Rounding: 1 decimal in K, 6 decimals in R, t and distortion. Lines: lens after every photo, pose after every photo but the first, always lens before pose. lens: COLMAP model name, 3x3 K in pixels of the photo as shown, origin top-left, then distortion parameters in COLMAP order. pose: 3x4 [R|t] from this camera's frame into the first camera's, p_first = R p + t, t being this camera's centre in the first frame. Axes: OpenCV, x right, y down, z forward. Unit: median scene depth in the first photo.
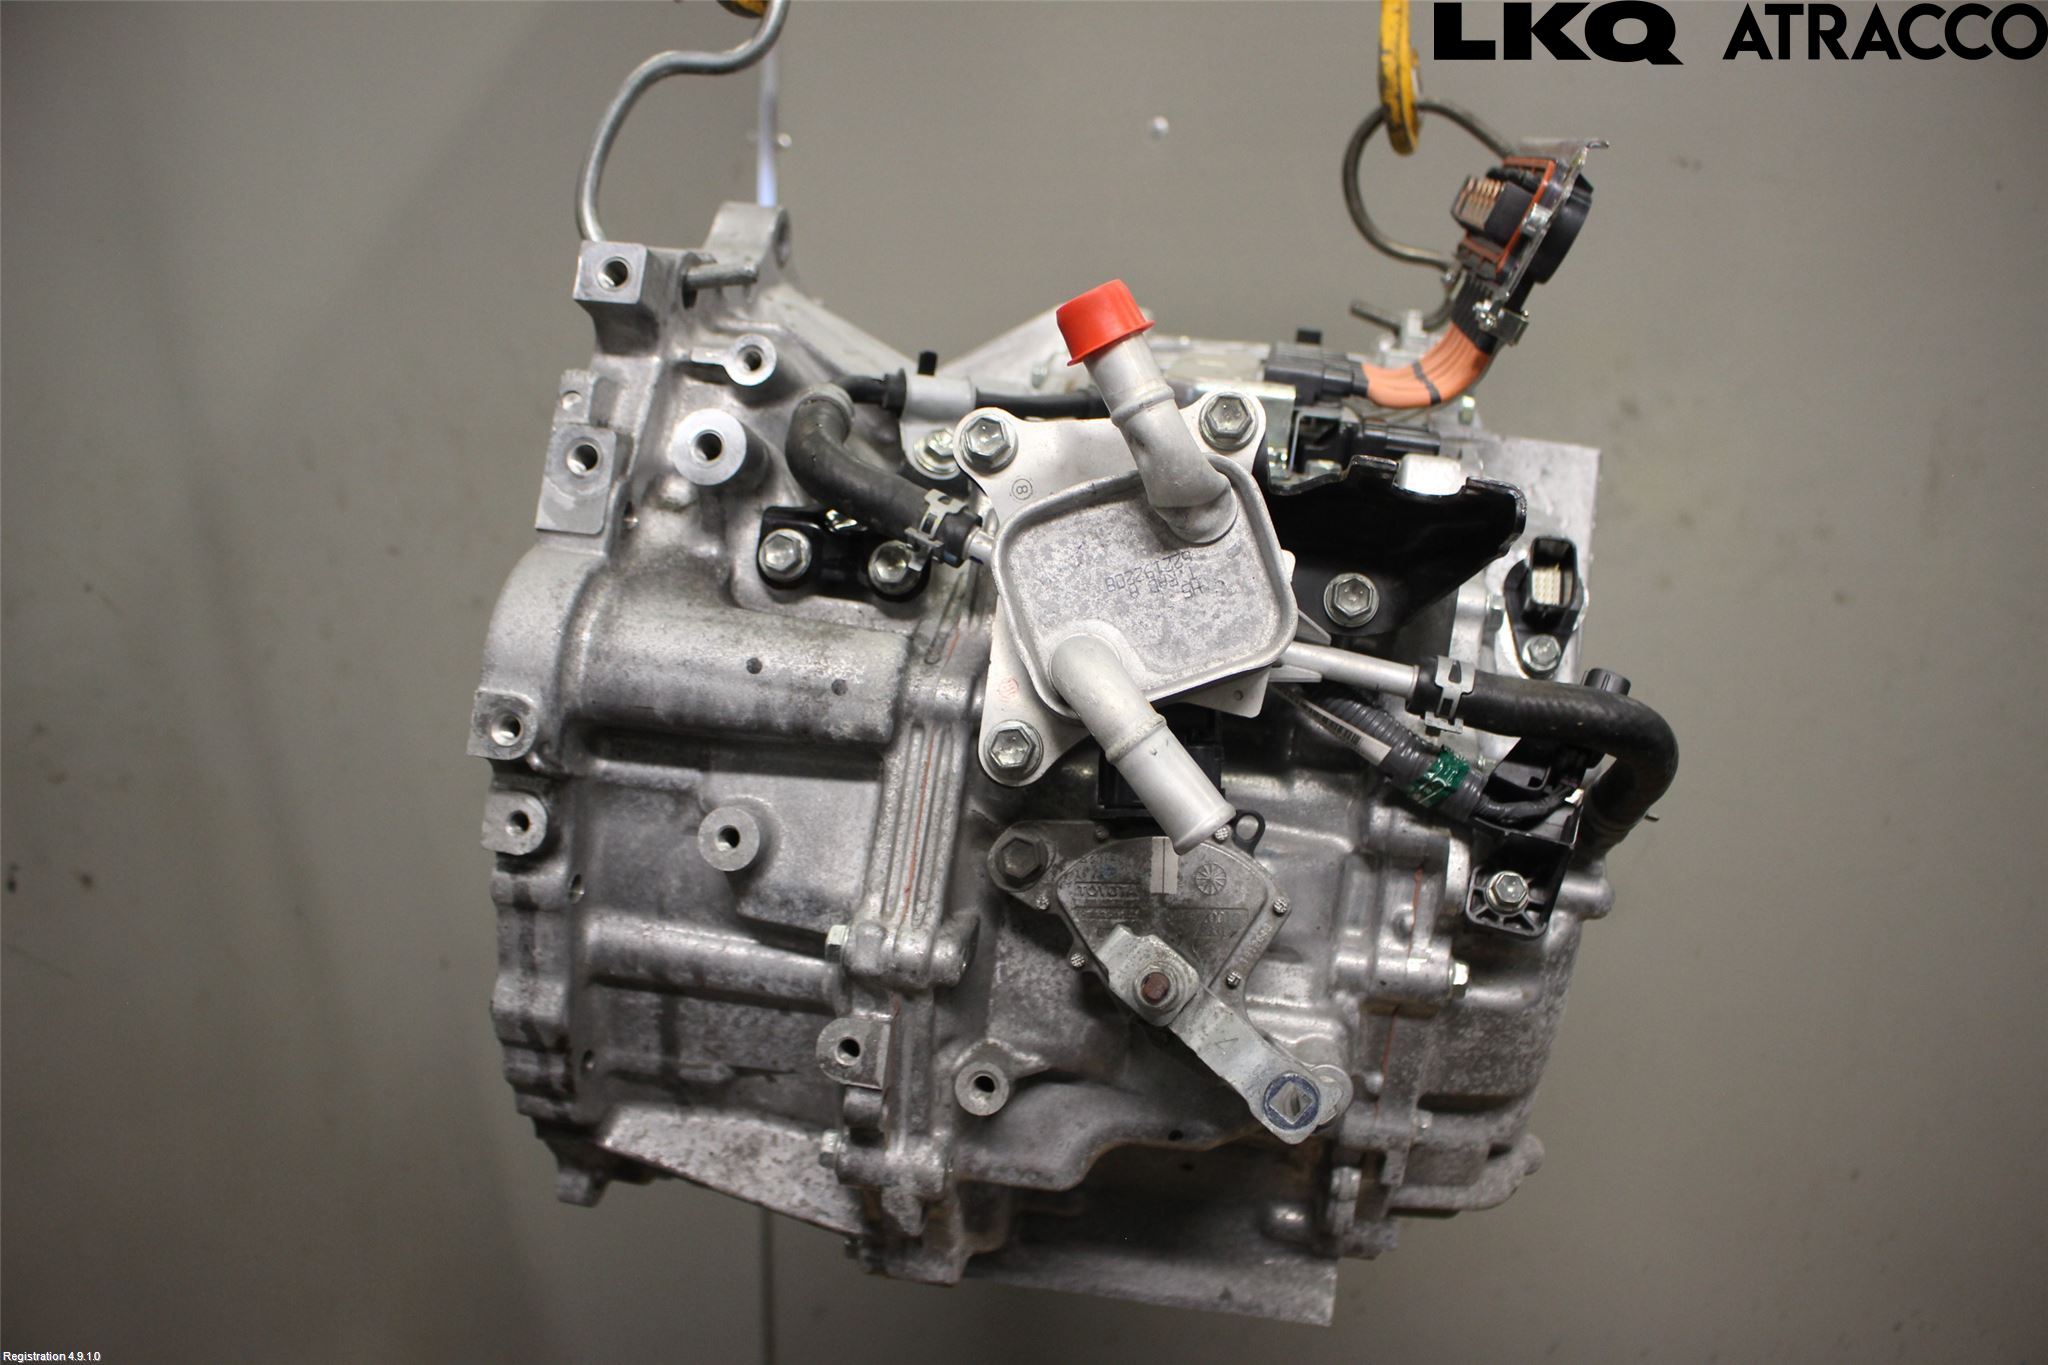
lens RADIAL K [[1659.9, 0, 1020.4], [0, 1659.9, 673.8], [0, 0, 1]] dist [0.002845, 0.003937]
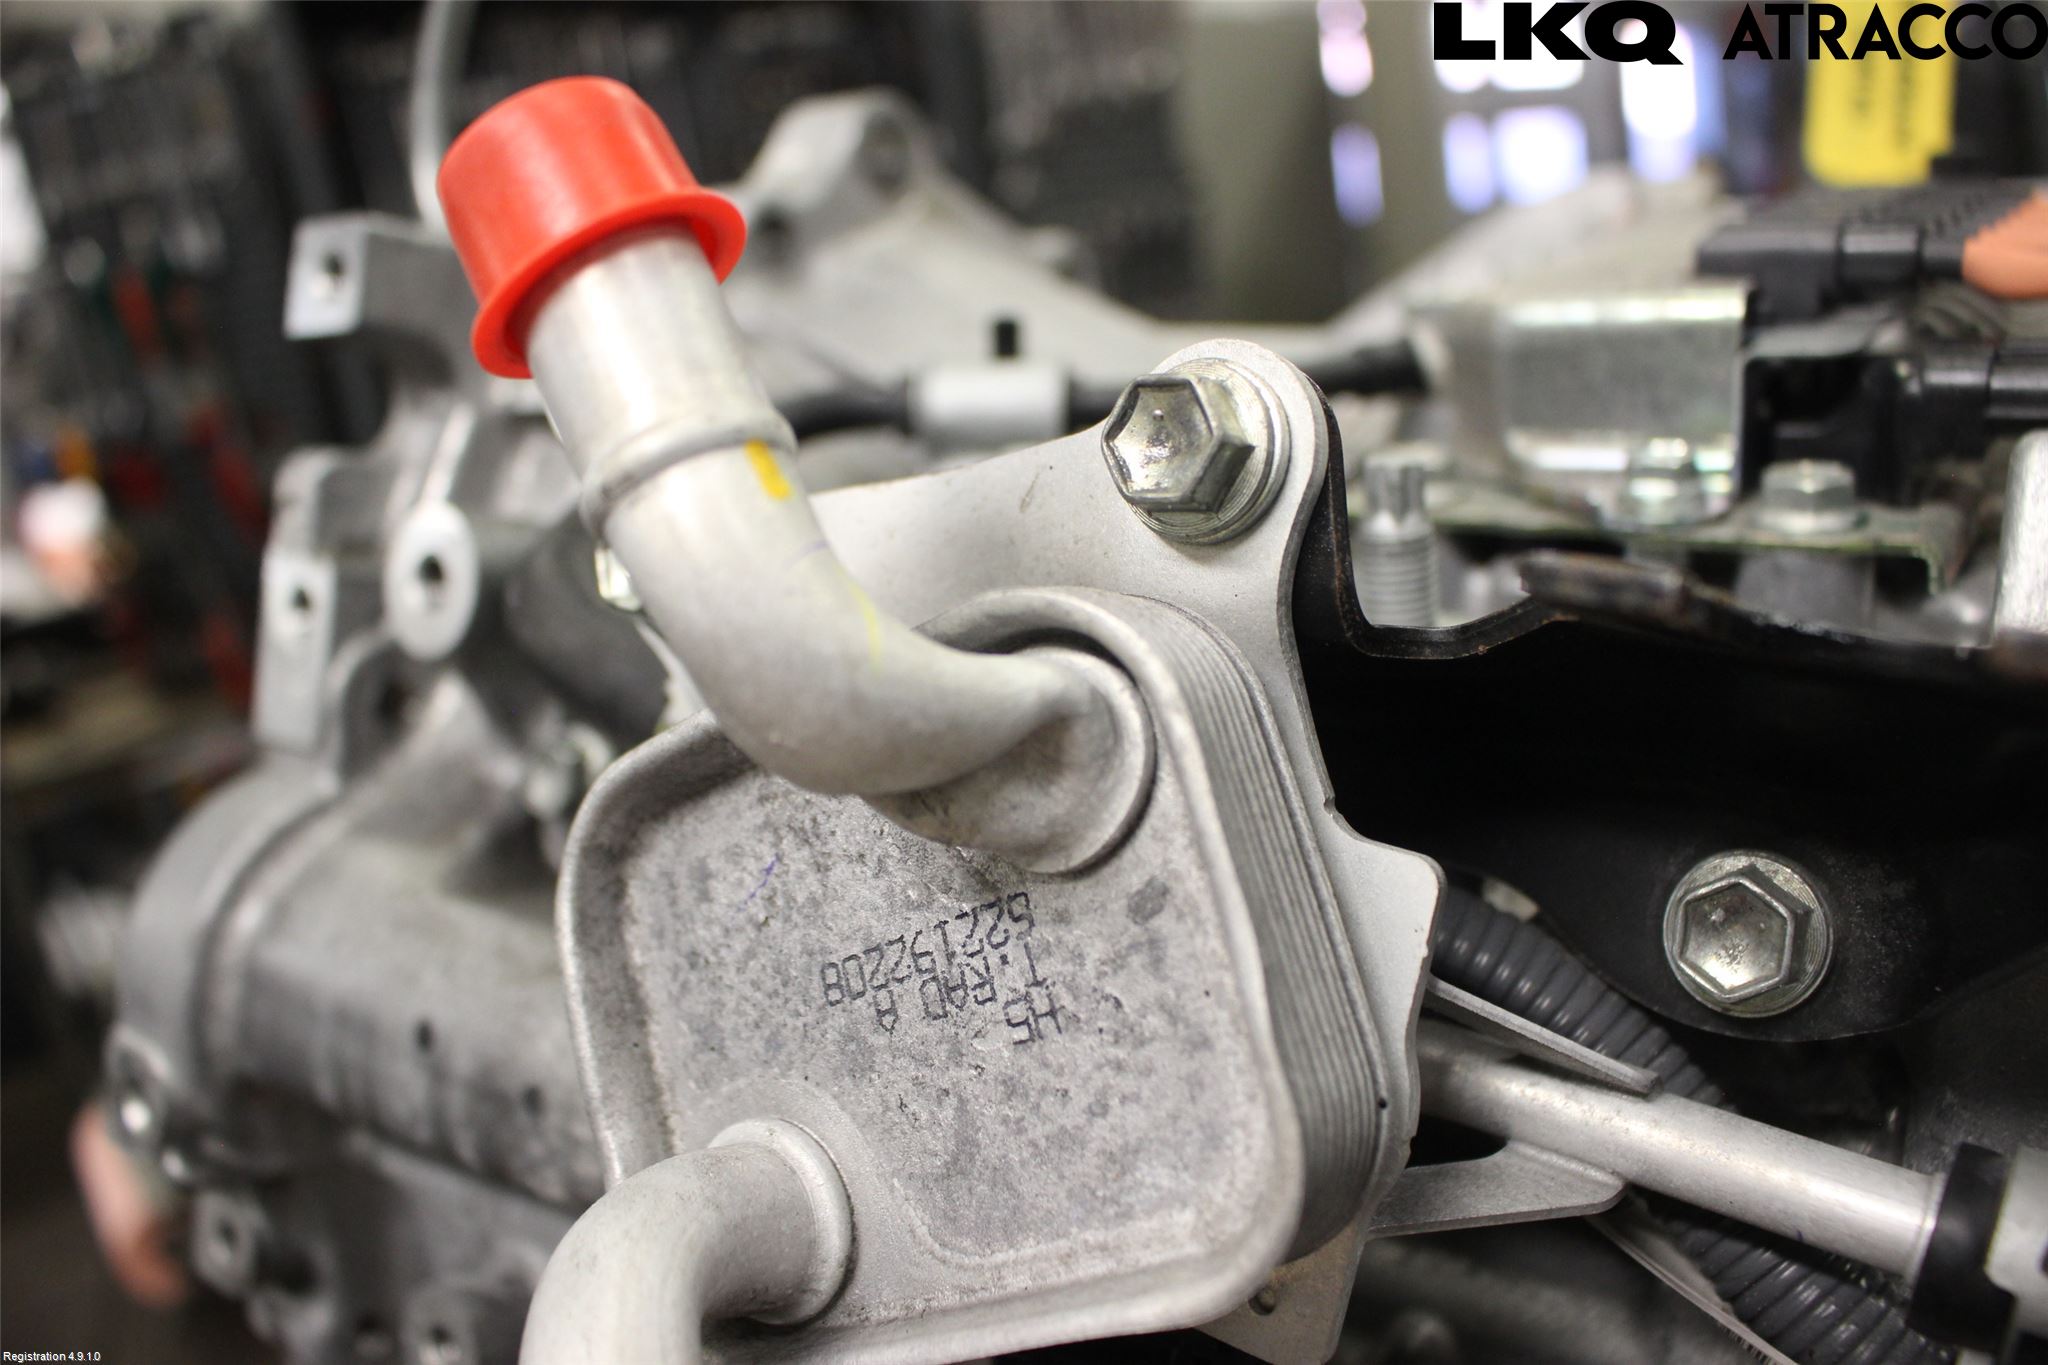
lens RADIAL K [[1659.9, 0, 1008.9], [0, 1659.9, 679.3], [0, 0, 1]] dist [0.002845, 0.003937]
pose [[0.886340, -0.035229, -0.461693, 0.249157], [0.052419, 0.998326, 0.024457, -0.123772], [0.460058, -0.045879, 0.886703, 0.711426]]
